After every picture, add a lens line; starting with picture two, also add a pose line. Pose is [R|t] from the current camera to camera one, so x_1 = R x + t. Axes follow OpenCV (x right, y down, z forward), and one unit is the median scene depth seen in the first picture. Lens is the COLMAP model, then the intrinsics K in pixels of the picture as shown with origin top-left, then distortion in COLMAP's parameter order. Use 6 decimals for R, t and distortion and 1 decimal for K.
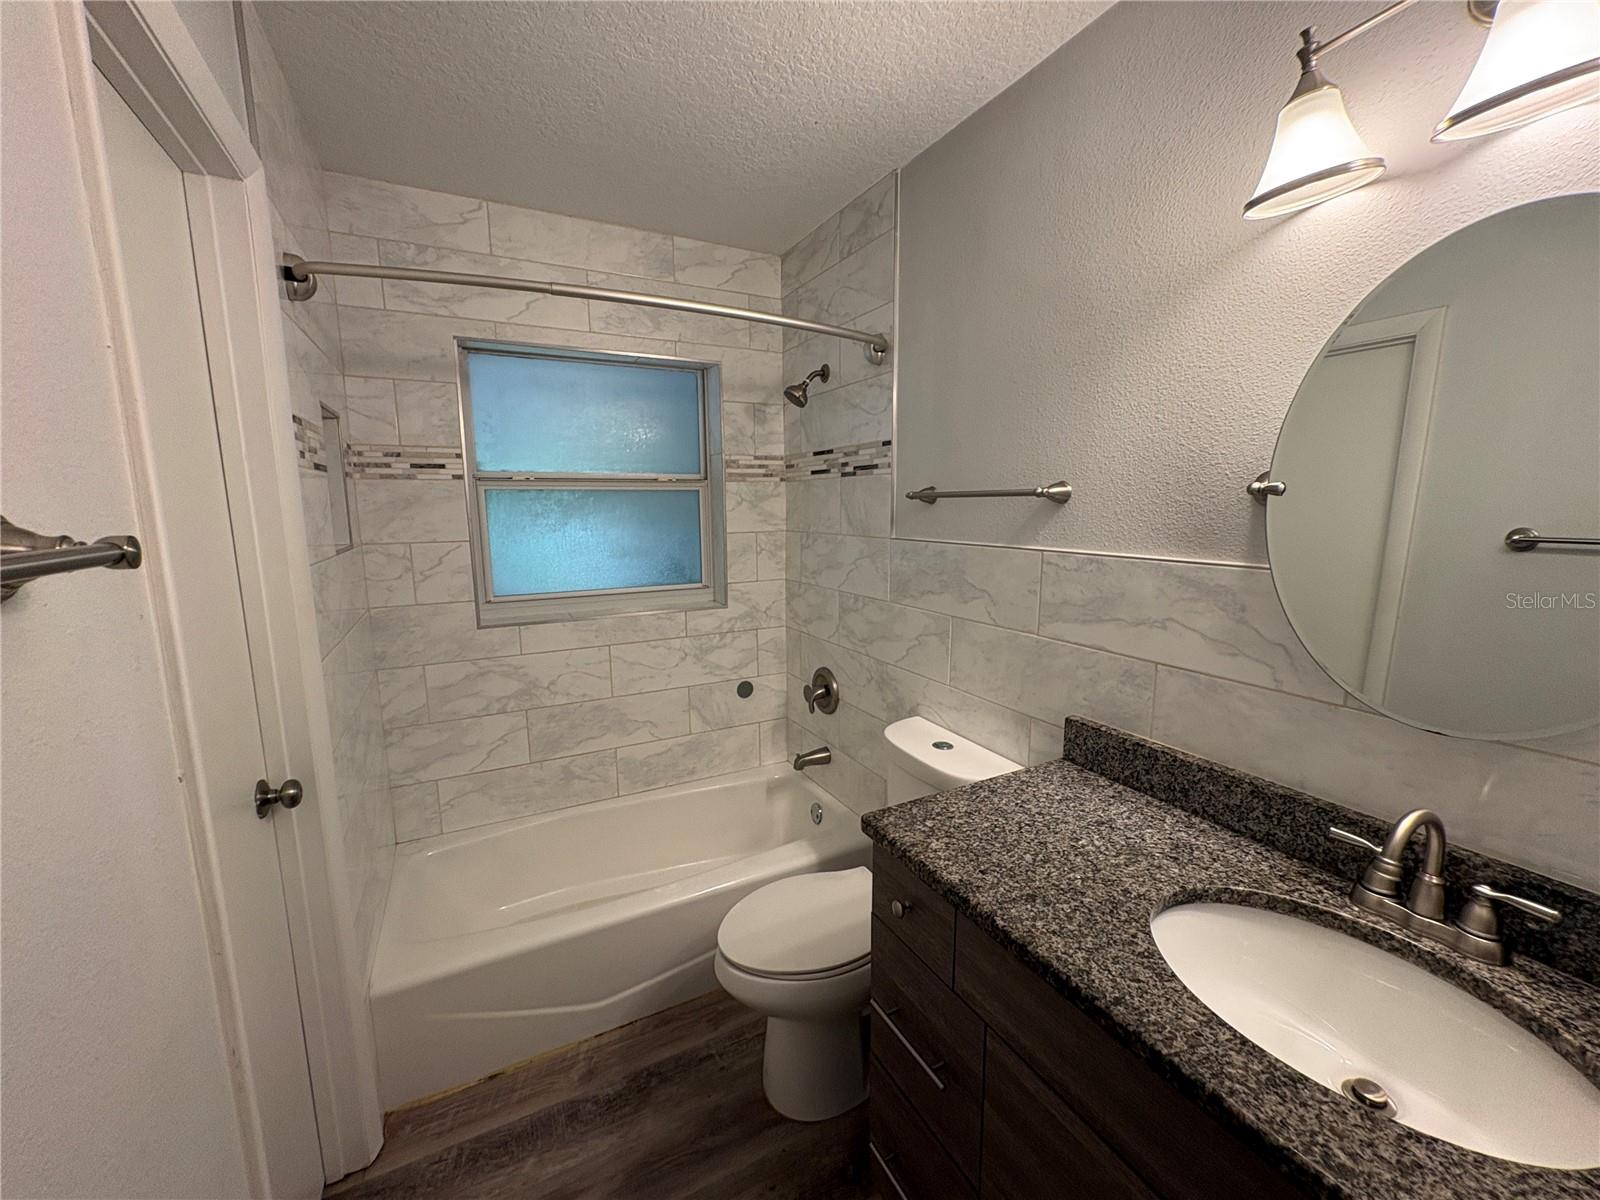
lens RADIAL K [[638.7, 0, 799.7], [0, 638.7, 601.9], [0, 0, 1]] dist [-0.000912, 0.000117]
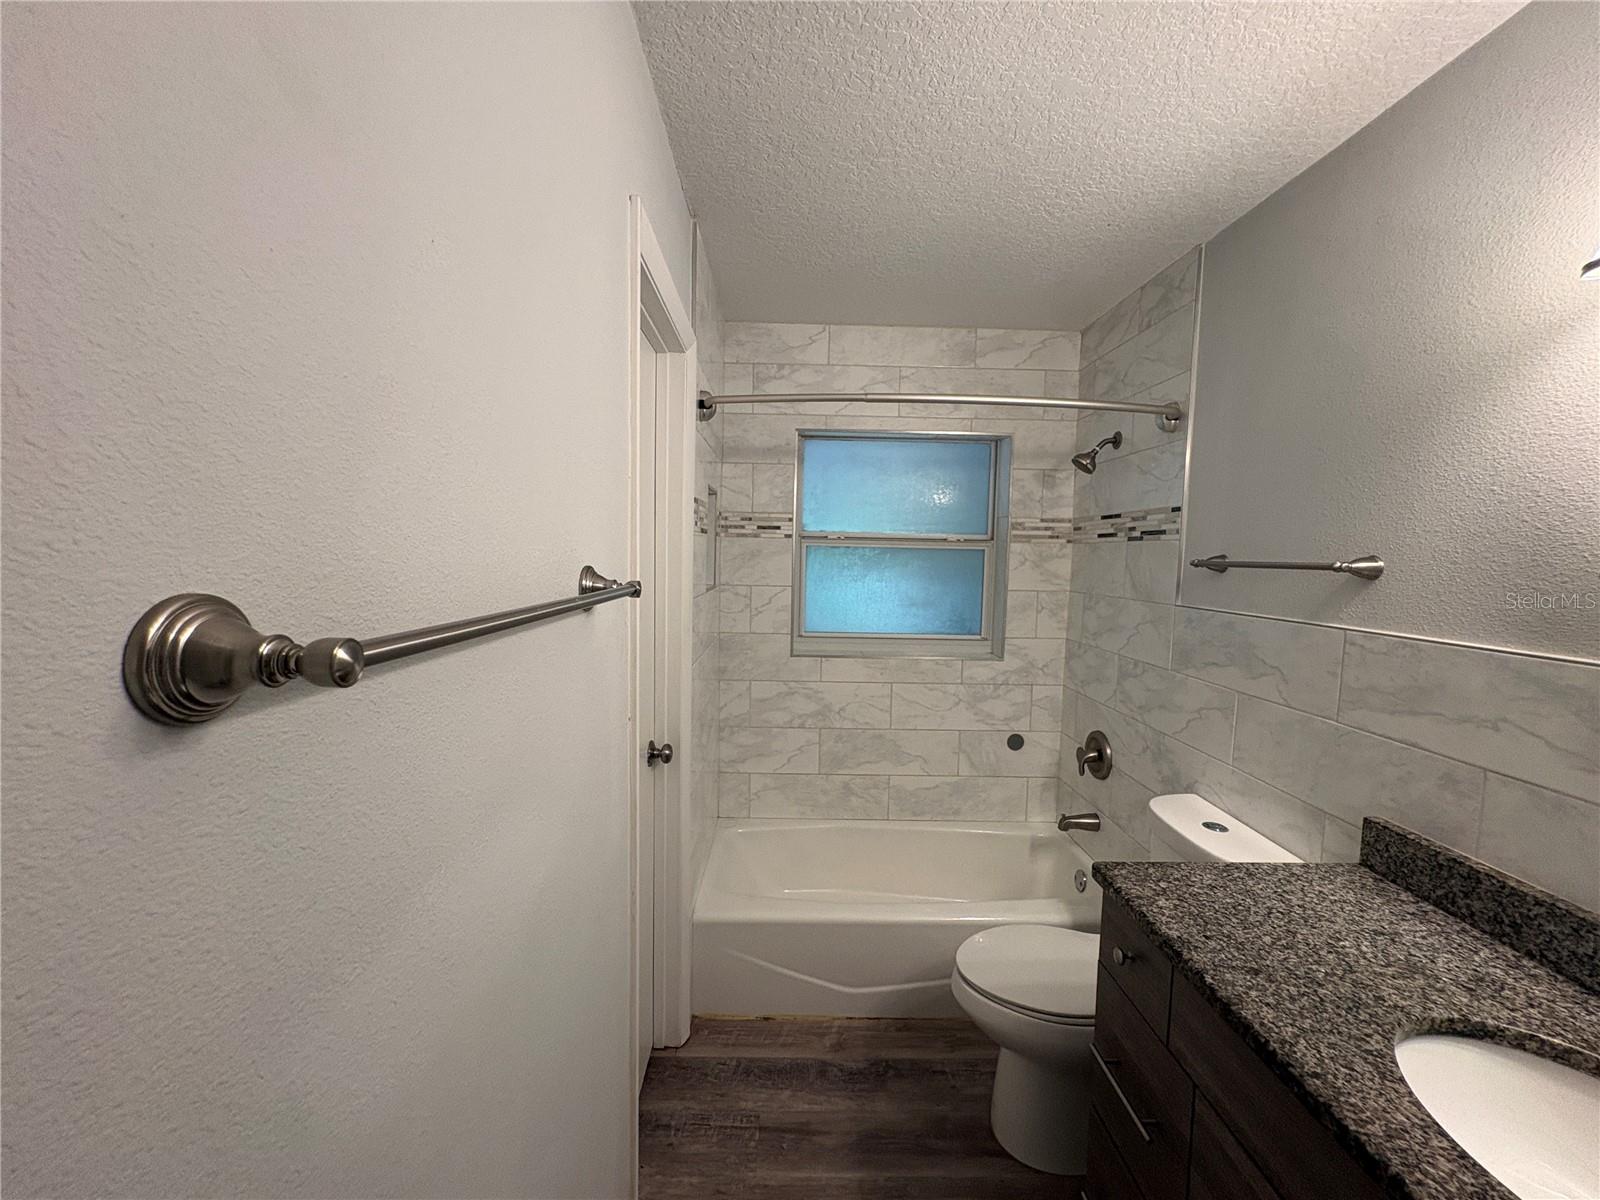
lens RADIAL K [[638.7, 0, 799.7], [0, 638.7, 601.9], [0, 0, 1]] dist [-0.000912, 0.000117]
pose [[0.893643, 0.061272, -0.444577, 0.070333], [-0.096202, 0.993762, -0.056414, 0.006111], [0.438347, 0.093183, 0.893963, -0.138633]]
